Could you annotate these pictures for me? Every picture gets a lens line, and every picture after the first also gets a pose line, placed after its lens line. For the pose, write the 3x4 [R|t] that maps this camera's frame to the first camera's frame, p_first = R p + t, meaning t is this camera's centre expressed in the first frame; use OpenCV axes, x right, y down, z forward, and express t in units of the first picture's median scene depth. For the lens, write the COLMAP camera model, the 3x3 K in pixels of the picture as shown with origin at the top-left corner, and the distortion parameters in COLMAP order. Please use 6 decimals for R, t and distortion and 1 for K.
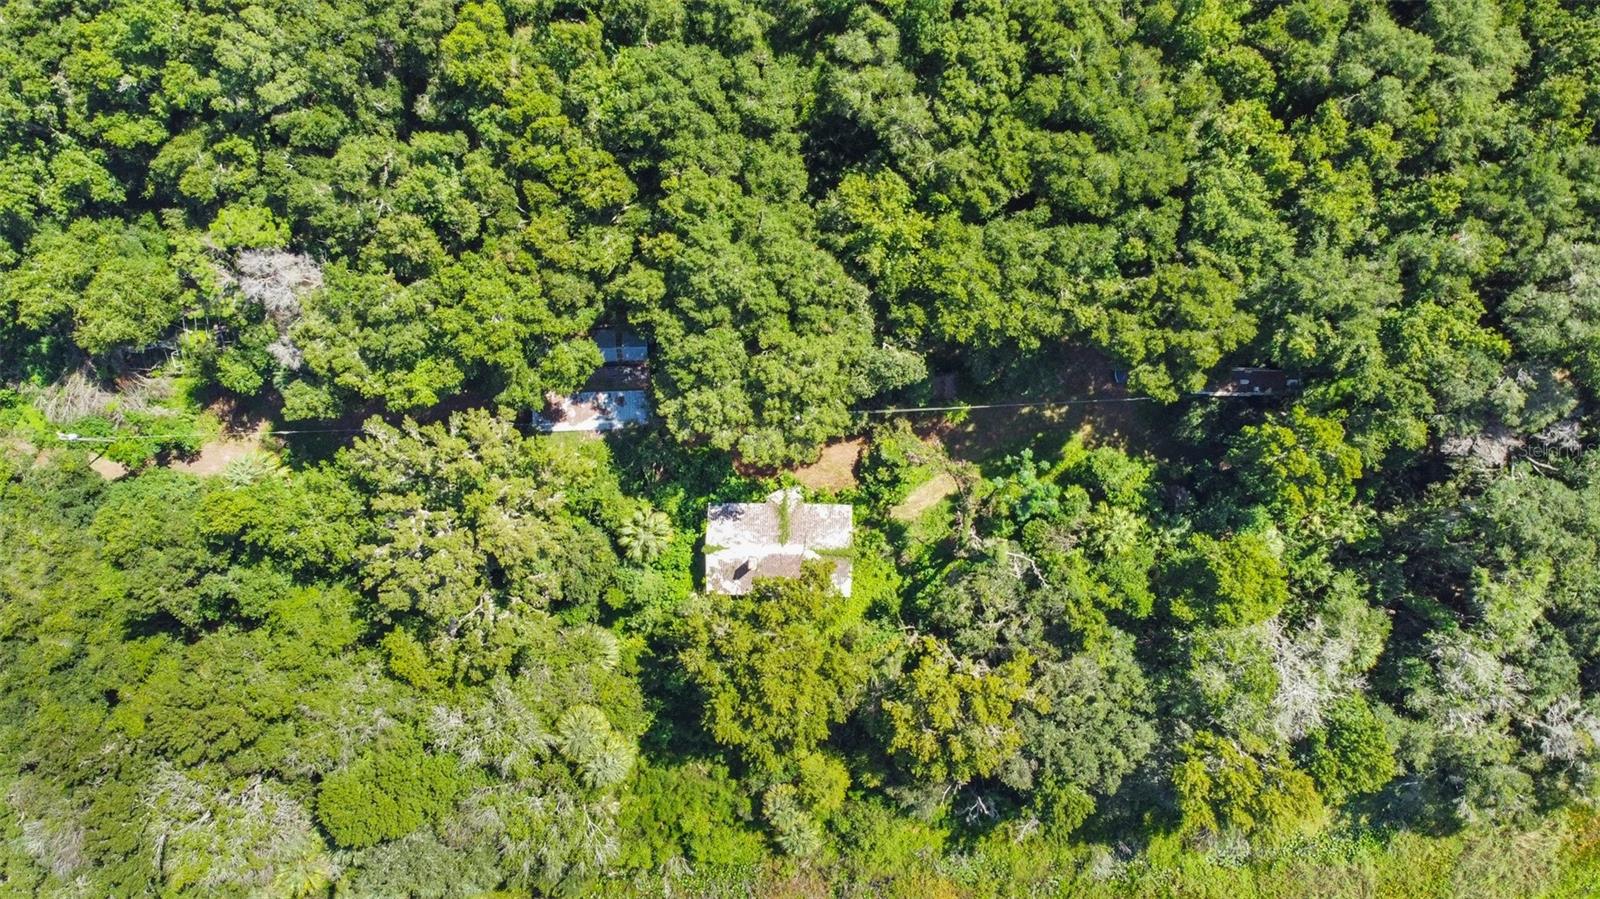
lens RADIAL K [[1211.6, 0, 800.0], [0, 1211.6, 449.5], [0, 0, 1]] dist [-0.008611, 0.000582]
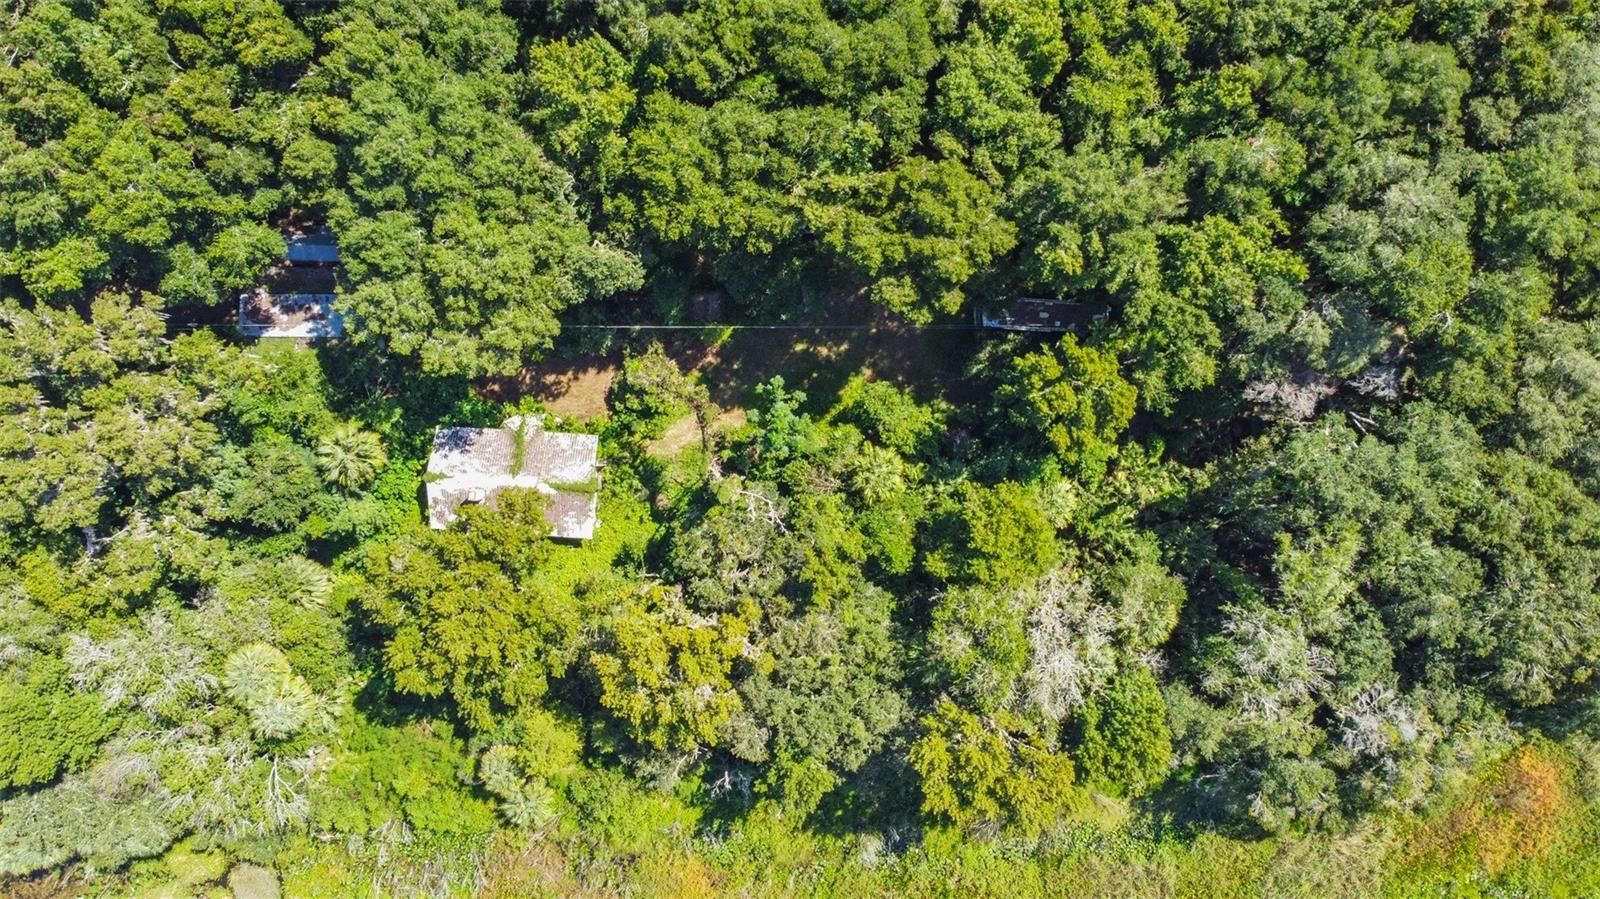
lens RADIAL K [[1207.8, 0, 794.3], [0, 1207.8, 448.1], [0, 0, 1]] dist [0.000757, -0.007546]
pose [[0.999039, 0.043821, 0.000906, 0.214158], [-0.043829, 0.998940, 0.014096, 0.041473], [-0.000287, -0.014123, 0.999900, 0.131170]]
